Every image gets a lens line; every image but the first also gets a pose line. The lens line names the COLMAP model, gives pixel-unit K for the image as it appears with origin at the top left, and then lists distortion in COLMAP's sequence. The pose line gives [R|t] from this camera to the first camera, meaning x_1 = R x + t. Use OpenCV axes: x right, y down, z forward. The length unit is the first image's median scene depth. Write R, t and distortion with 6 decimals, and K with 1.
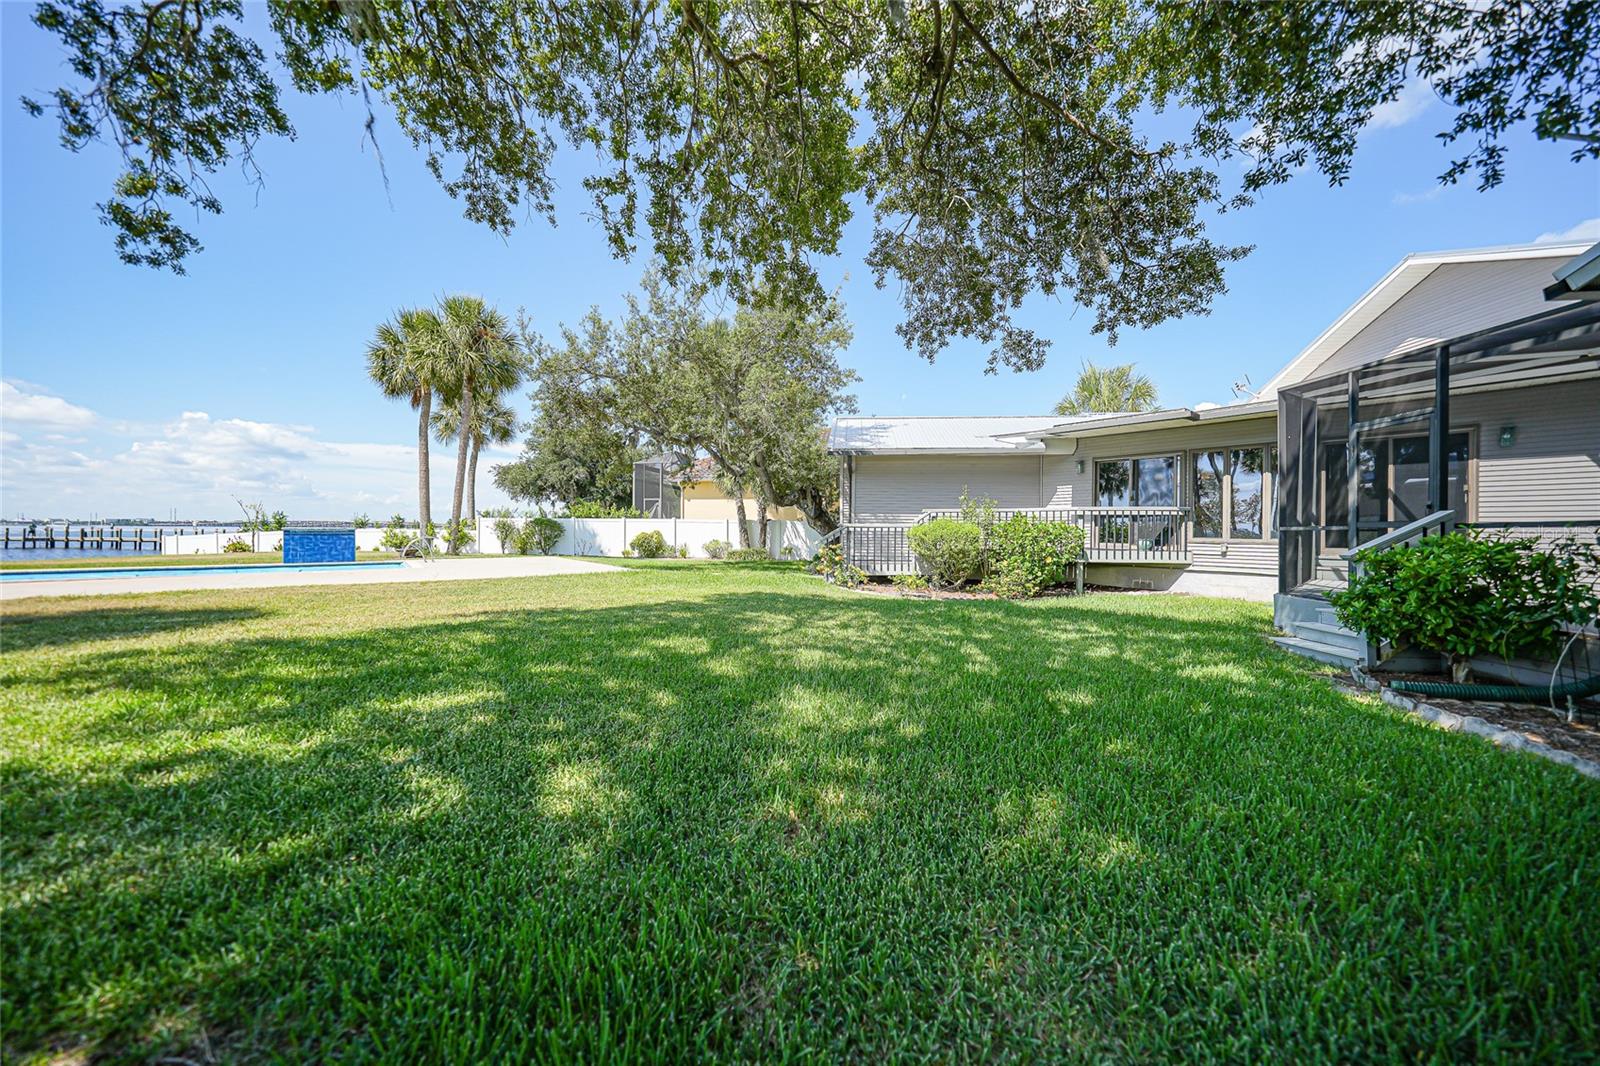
lens RADIAL K [[555.9, 0, 798.6], [0, 555.9, 533.0], [0, 0, 1]] dist [-0.013606, 0.002709]
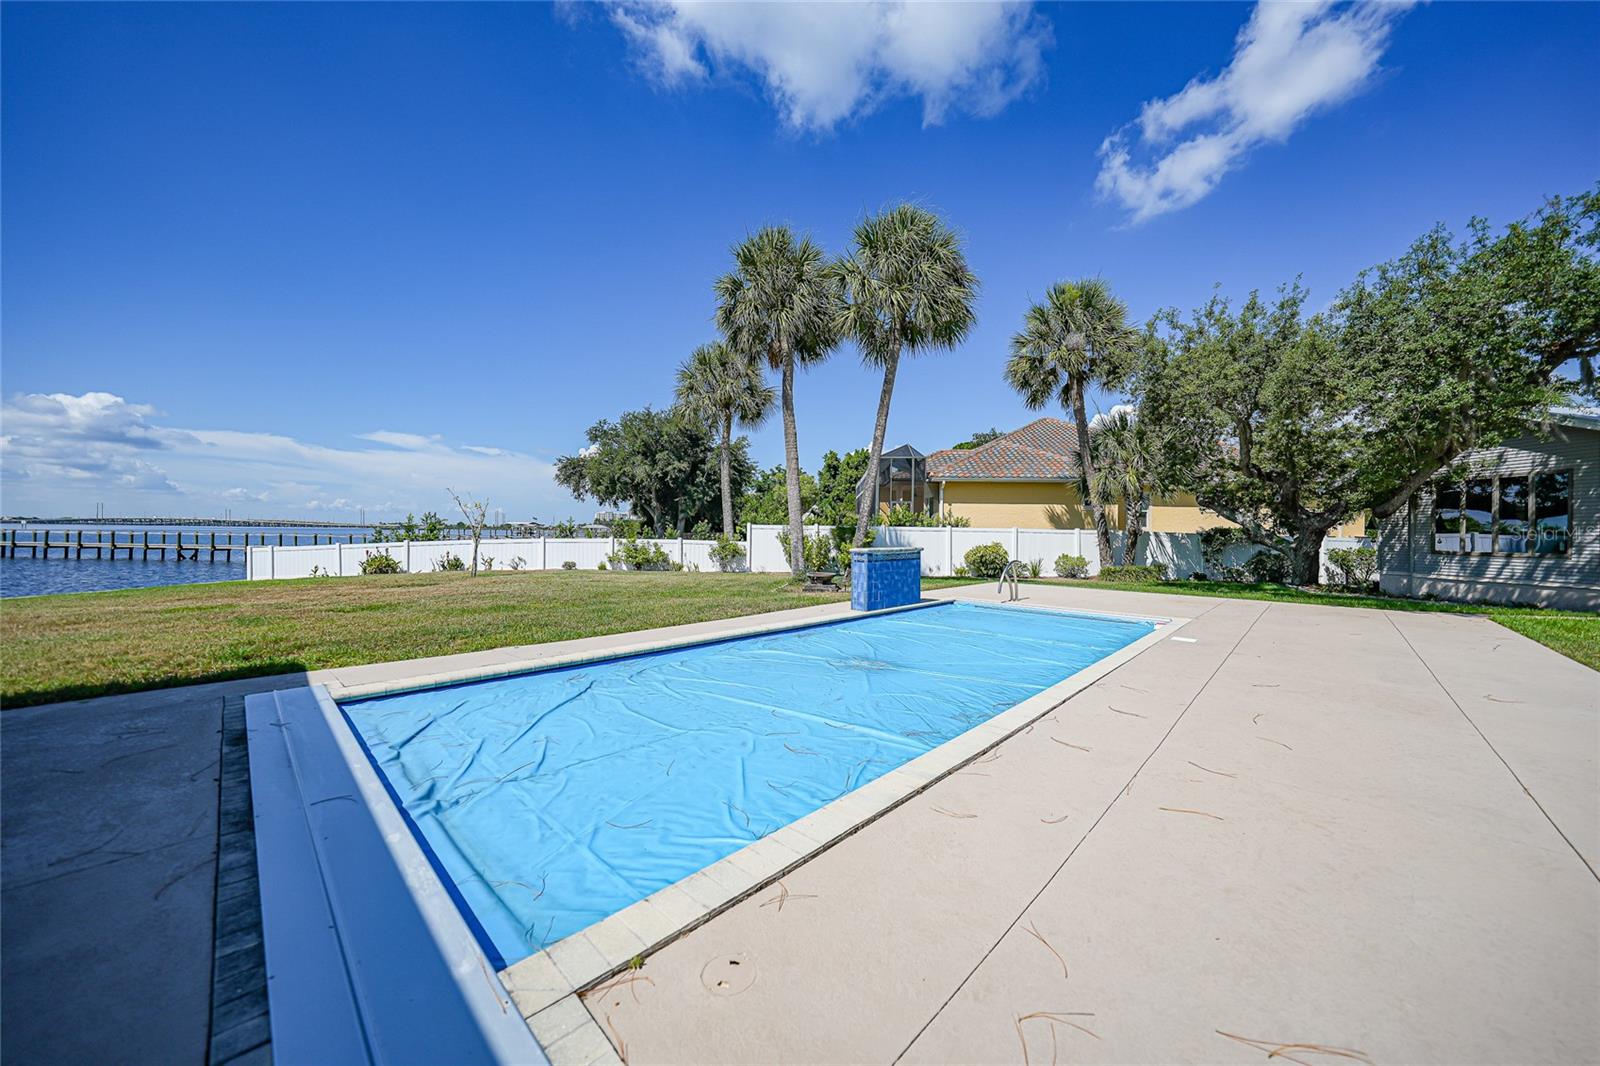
lens RADIAL K [[555.9, 0, 801.3], [0, 555.9, 528.6], [0, 0, 1]] dist [-0.013606, 0.002709]
pose [[0.990357, 0.005208, 0.138441, -0.657047], [-0.003761, 0.999936, -0.010709, -0.016511], [-0.138488, 0.010085, 0.990313, 0.265363]]
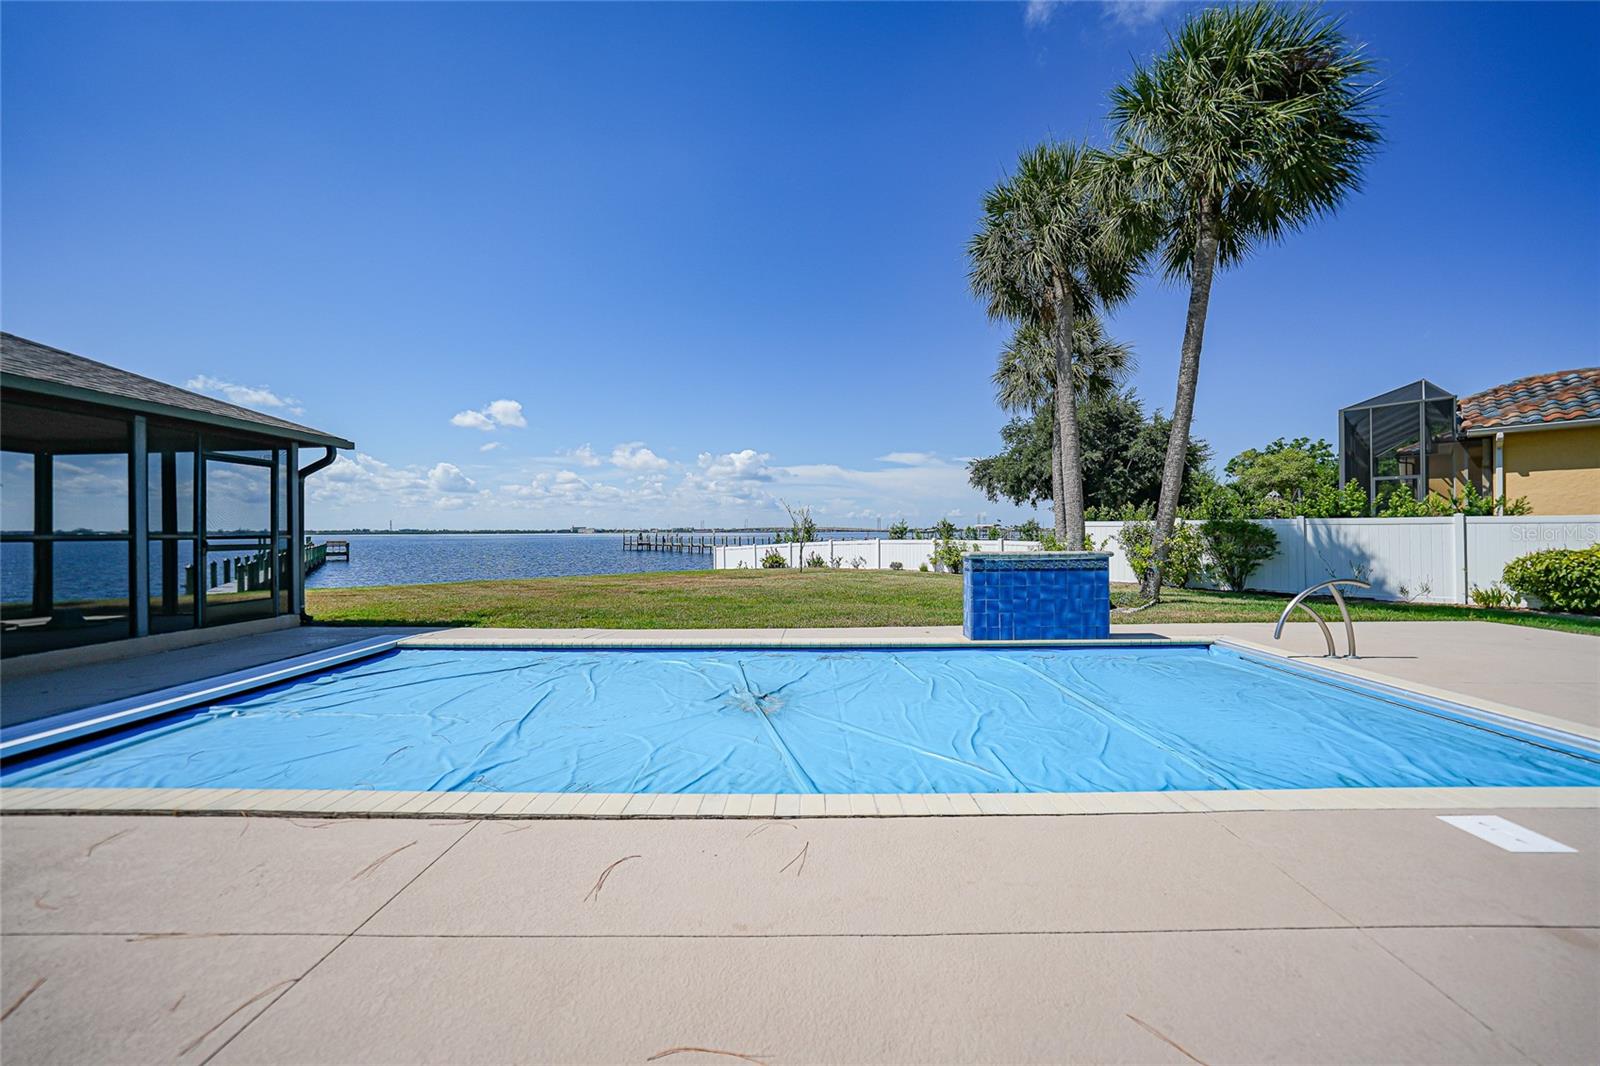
lens RADIAL K [[555.9, 0, 803.8], [0, 555.9, 526.4], [0, 0, 1]] dist [-0.013606, 0.002709]
pose [[0.783694, -0.016167, -0.620937, -0.470722], [0.006605, 0.999822, -0.017695, -0.015711], [0.621112, 0.009767, 0.783661, 0.362216]]
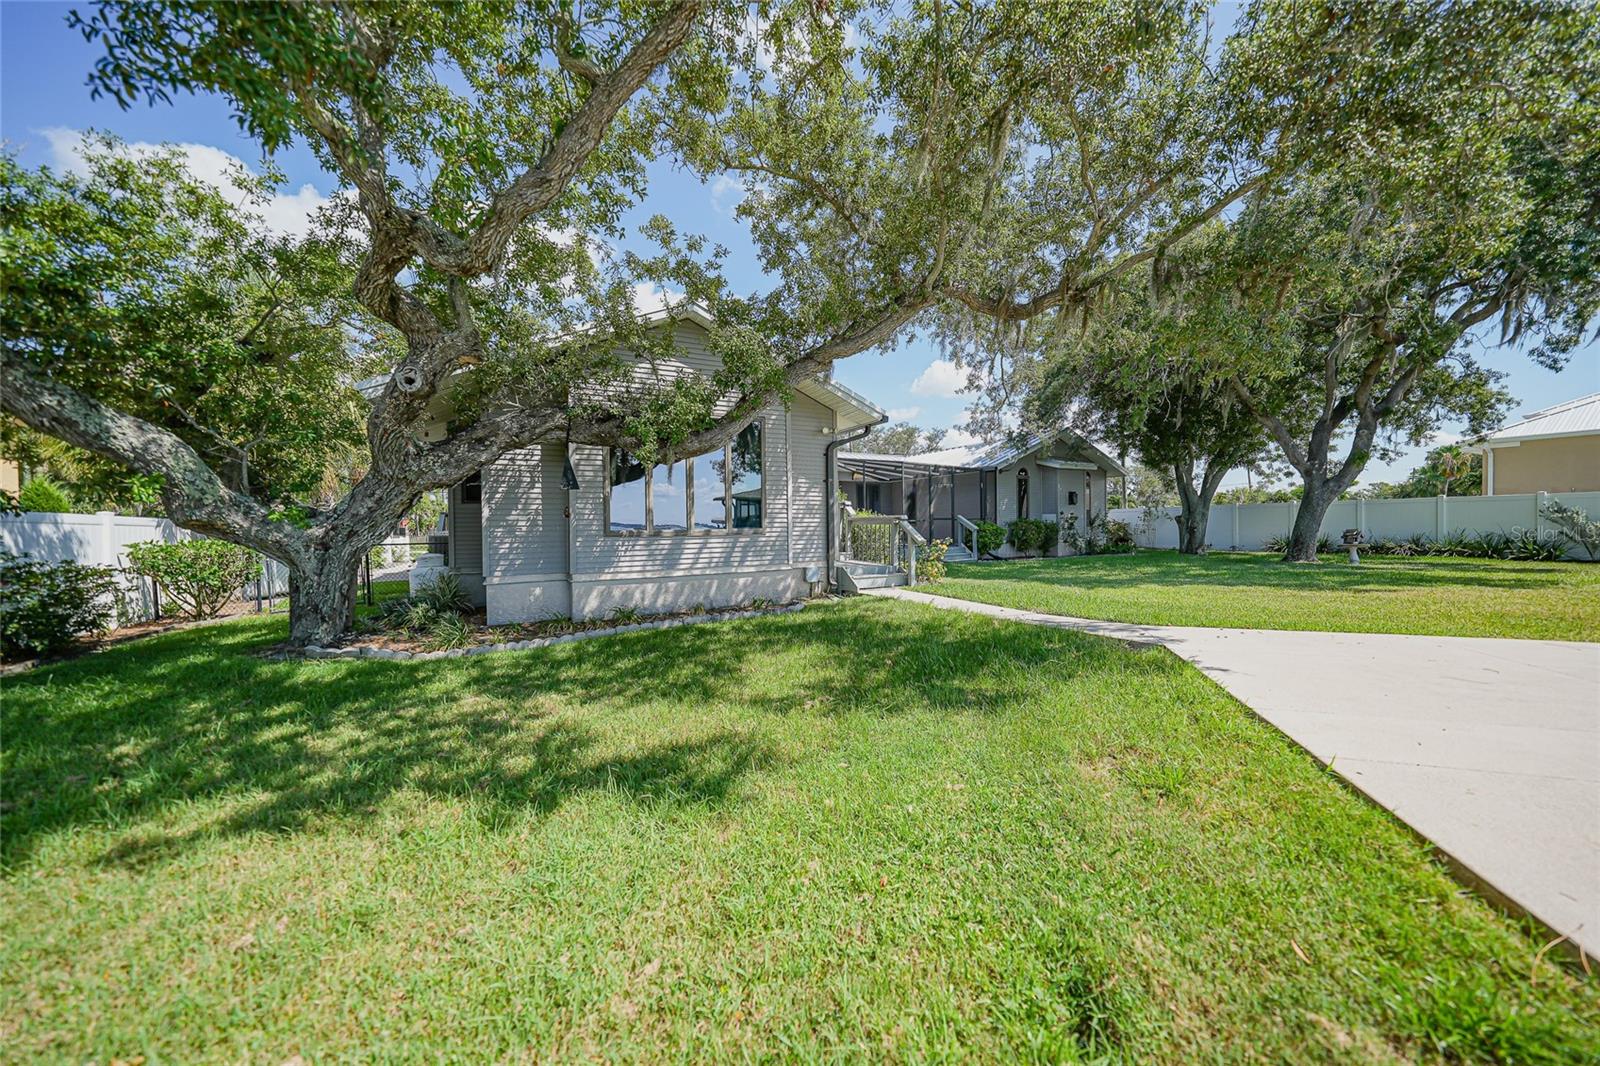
lens RADIAL K [[555.9, 0, 807.4], [0, 555.9, 530.3], [0, 0, 1]] dist [-0.013606, 0.002709]
pose [[-0.540254, -0.011966, 0.841417, -0.284014], [0.010897, 0.999716, 0.021214, -0.008453], [-0.841432, 0.020630, -0.539970, 0.791709]]
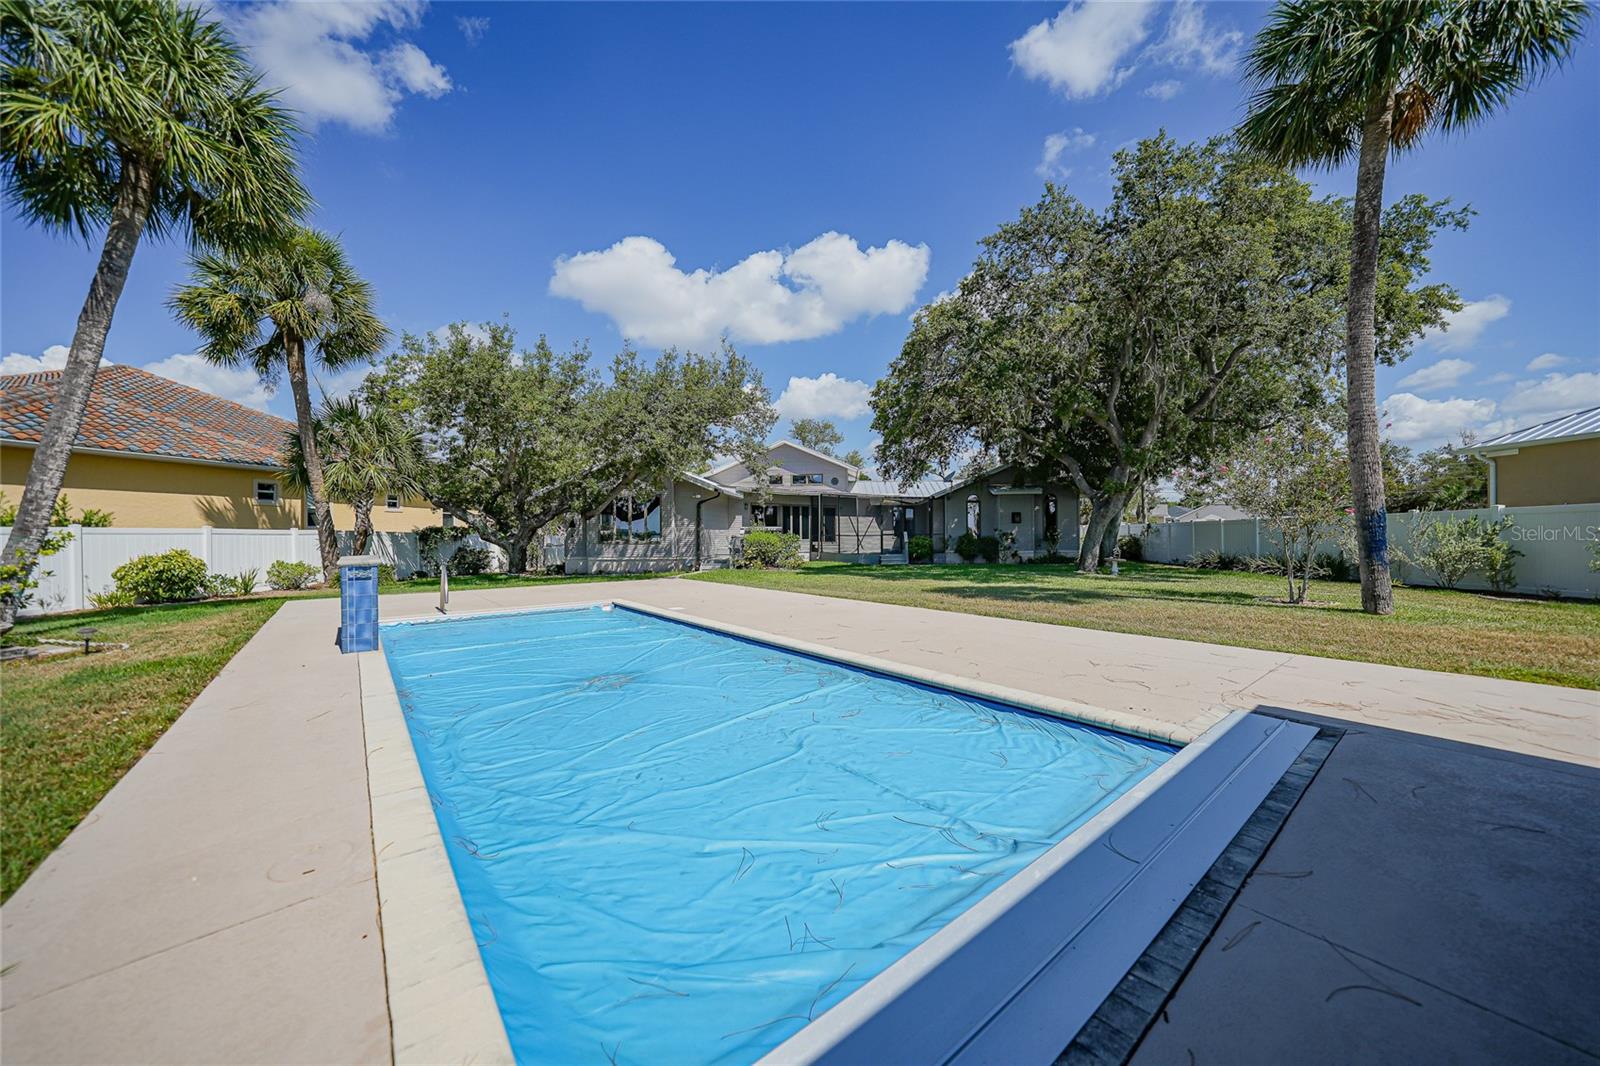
lens RADIAL K [[555.9, 0, 800.3], [0, 555.9, 546.2], [0, 0, 1]] dist [-0.013606, 0.002709]
pose [[-0.015109, -0.031518, 0.999389, -0.809310], [0.012073, 0.999424, 0.031702, -0.019137], [-0.999813, 0.012544, -0.014720, 0.425165]]
